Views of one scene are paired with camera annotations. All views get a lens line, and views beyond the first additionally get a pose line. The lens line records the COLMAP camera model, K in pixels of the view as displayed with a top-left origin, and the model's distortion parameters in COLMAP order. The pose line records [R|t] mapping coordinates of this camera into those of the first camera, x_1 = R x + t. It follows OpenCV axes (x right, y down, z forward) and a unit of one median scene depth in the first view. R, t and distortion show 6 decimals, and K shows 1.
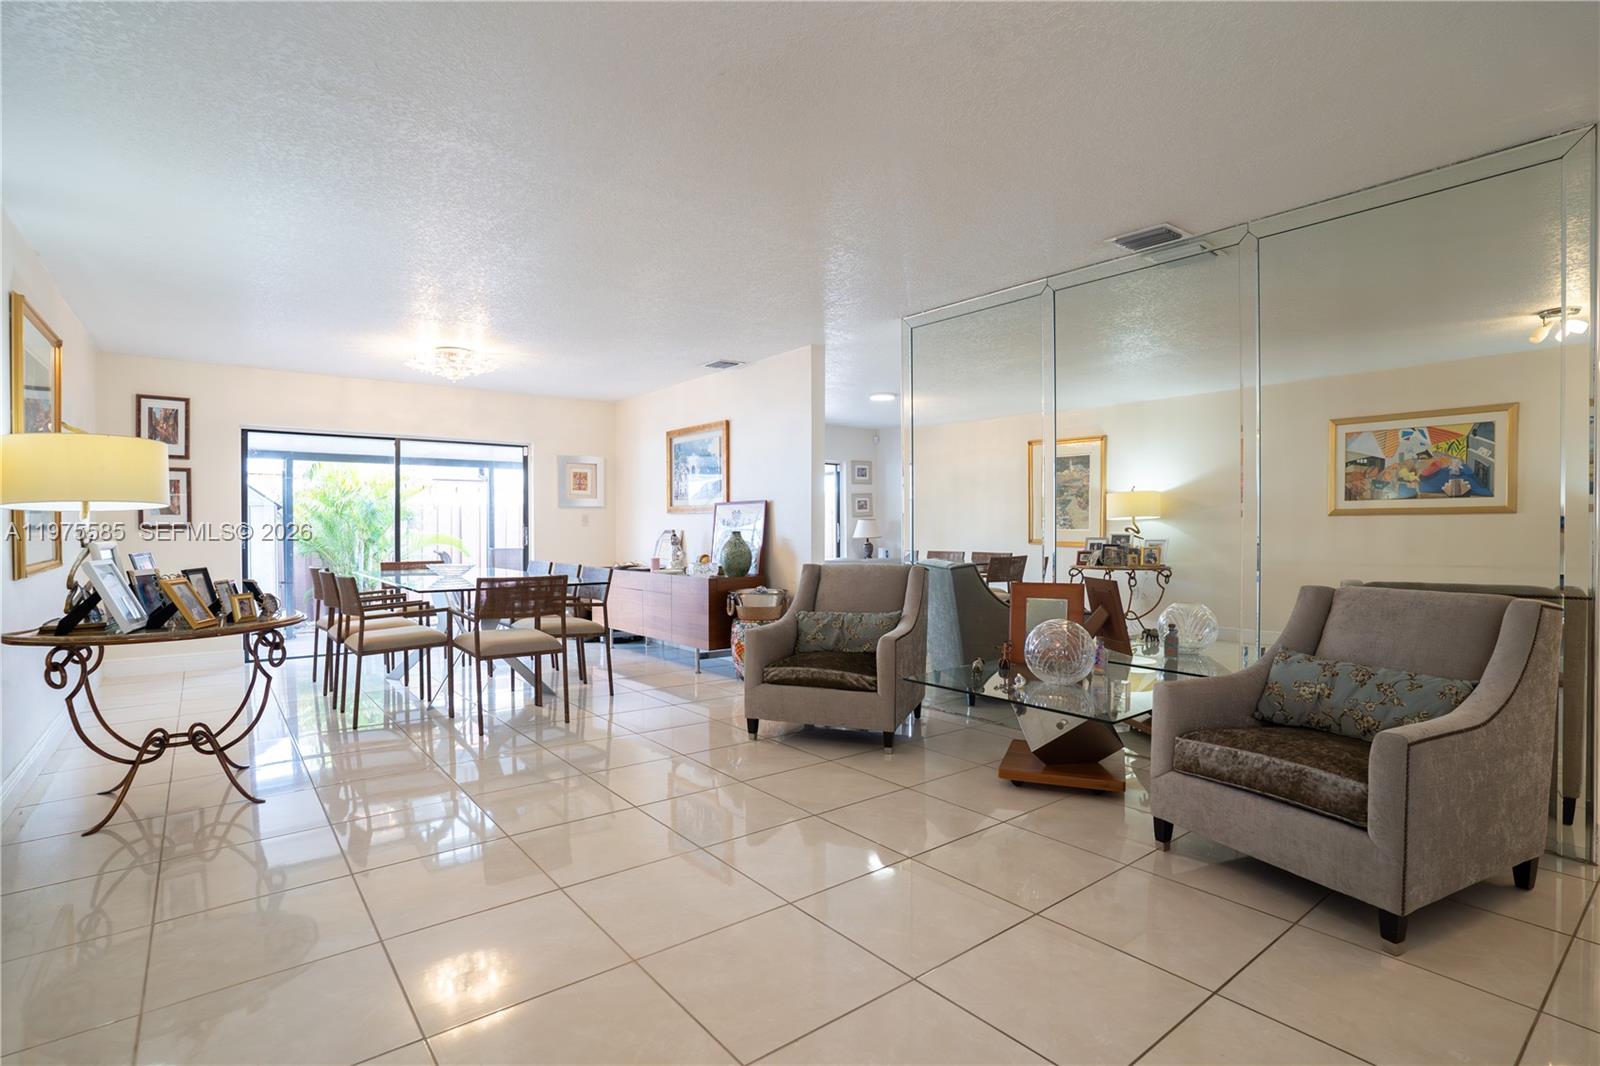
lens RADIAL K [[780.6, 0, 795.6], [0, 780.6, 535.0], [0, 0, 1]] dist [-0.054046, 0.017966]
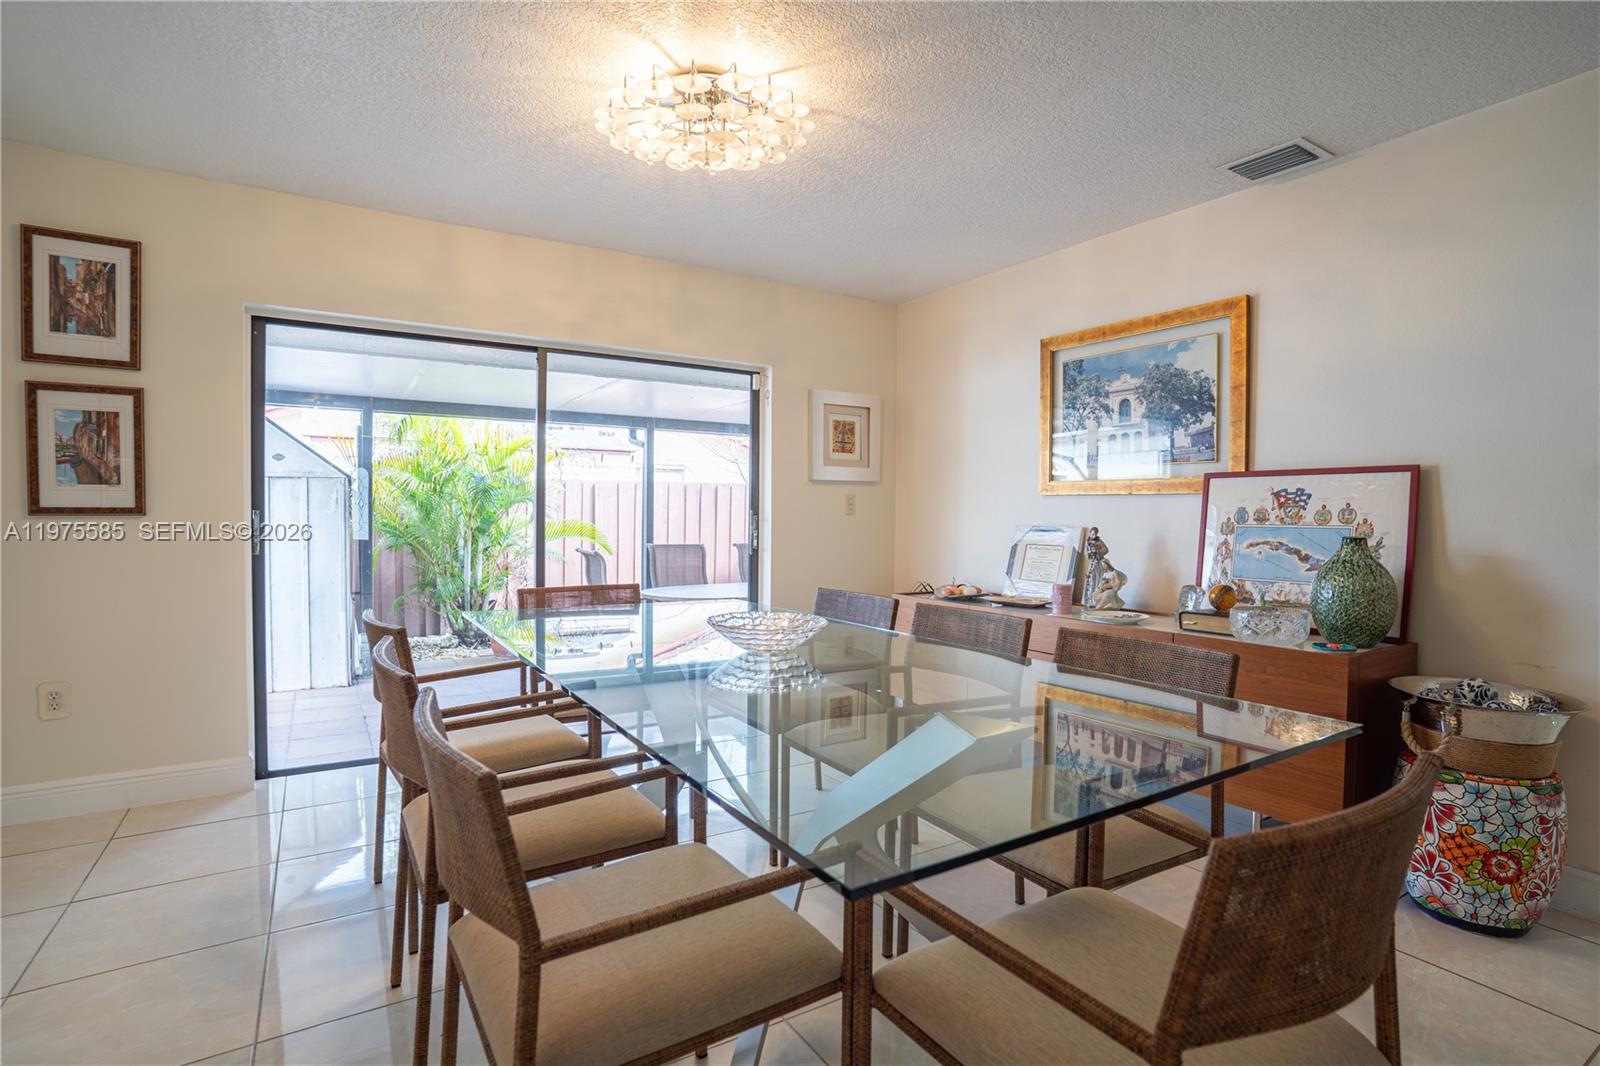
lens RADIAL K [[780.6, 0, 810.6], [0, 780.6, 530.2], [0, 0, 1]] dist [-0.054046, 0.017966]
pose [[0.996063, 0.014635, -0.087429, -0.301636], [-0.013674, 0.999840, 0.011573, -0.008265], [0.087584, -0.010331, 0.996104, 0.509935]]
